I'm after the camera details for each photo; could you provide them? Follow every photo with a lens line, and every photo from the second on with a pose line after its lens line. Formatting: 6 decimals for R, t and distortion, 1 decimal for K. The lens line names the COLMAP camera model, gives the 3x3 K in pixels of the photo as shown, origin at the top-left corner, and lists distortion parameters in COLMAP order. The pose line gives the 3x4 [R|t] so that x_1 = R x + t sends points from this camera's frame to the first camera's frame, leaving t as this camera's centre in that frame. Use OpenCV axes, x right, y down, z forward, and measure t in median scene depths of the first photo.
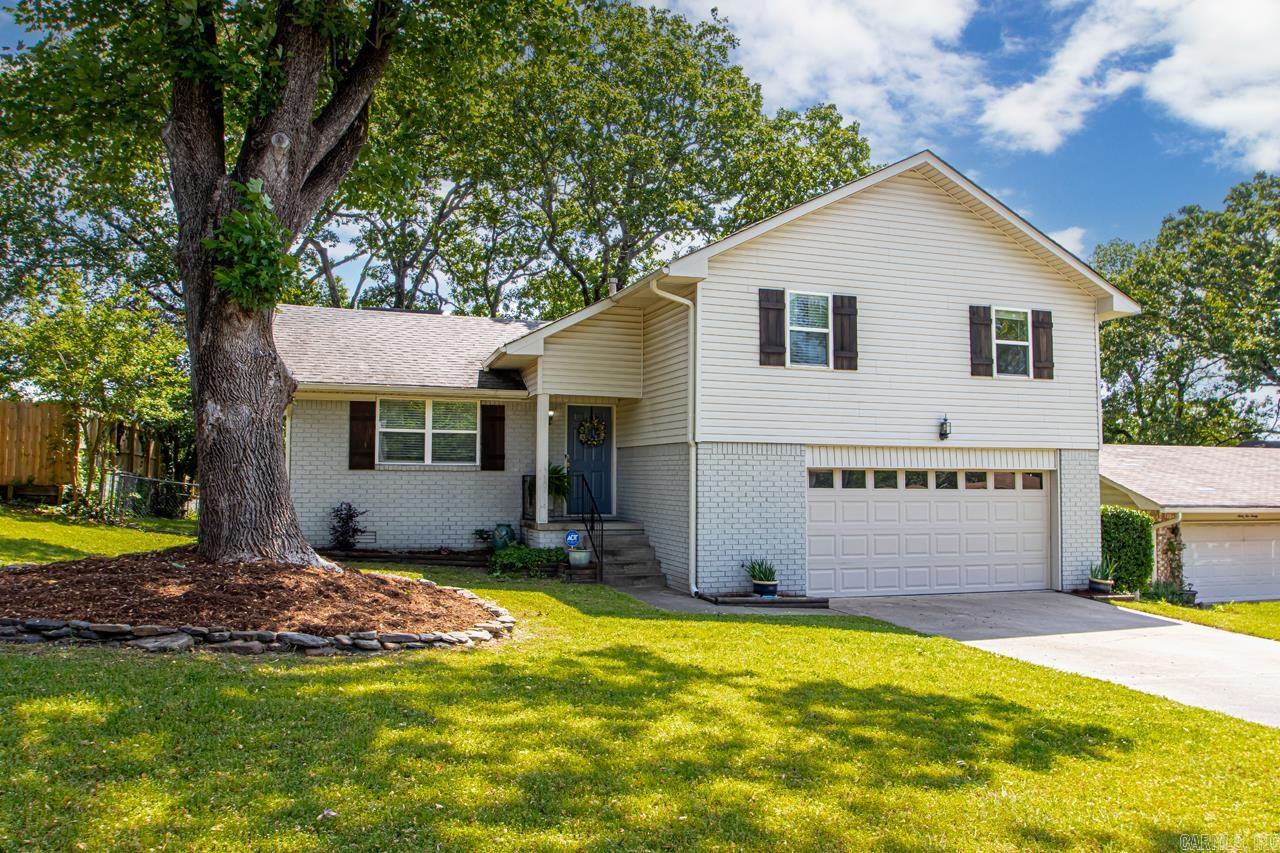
lens RADIAL K [[939.7, 0, 640.0], [0, 939.7, 426.5], [0, 0, 1]] dist [-0.039557, -0.000905]
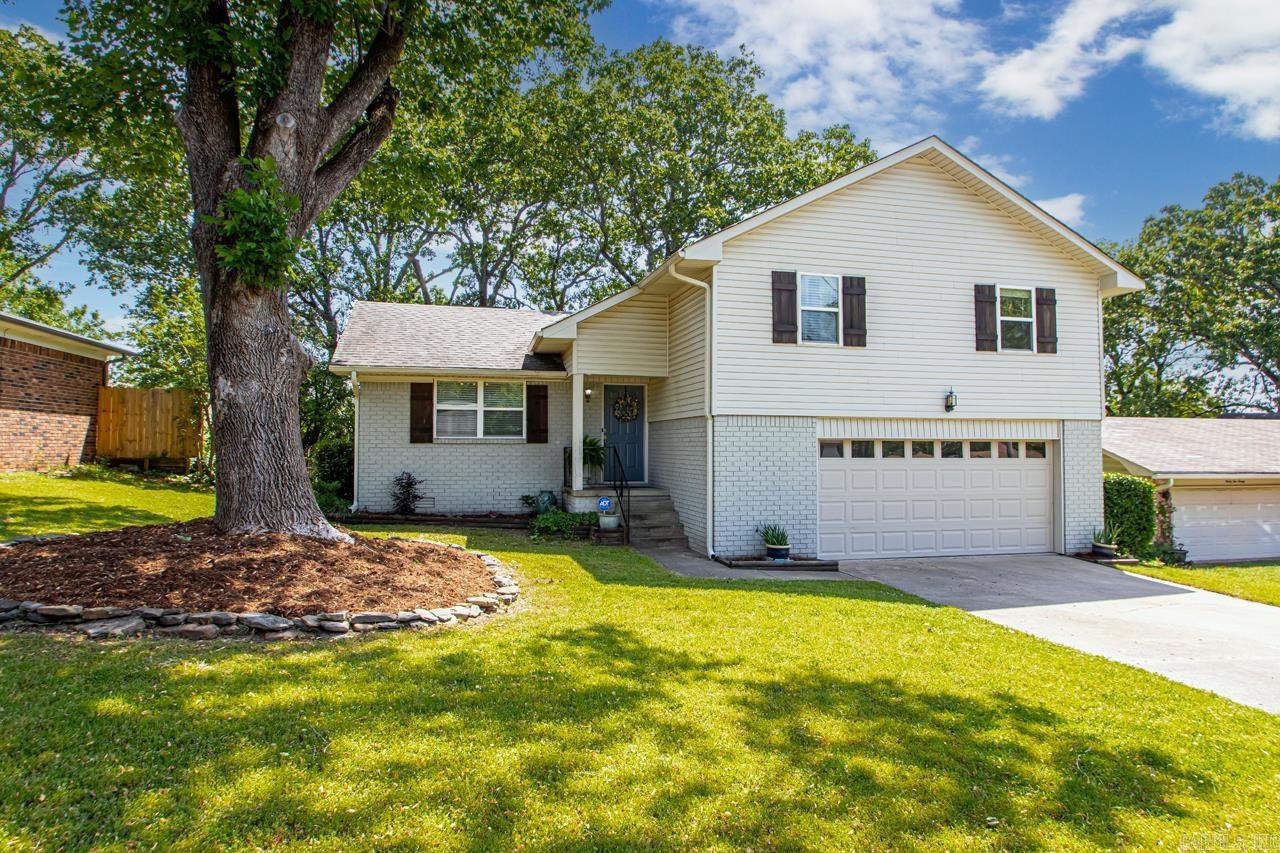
lens RADIAL K [[744.0, 0, 640.0], [0, 744.0, 426.5], [0, 0, 1]] dist [-0.016742, 0.000012]
pose [[0.997268, -0.007601, -0.073474, 0.035546], [0.009409, 0.999661, 0.024283, 0.007087], [0.073265, -0.024908, 0.997001, 0.132046]]
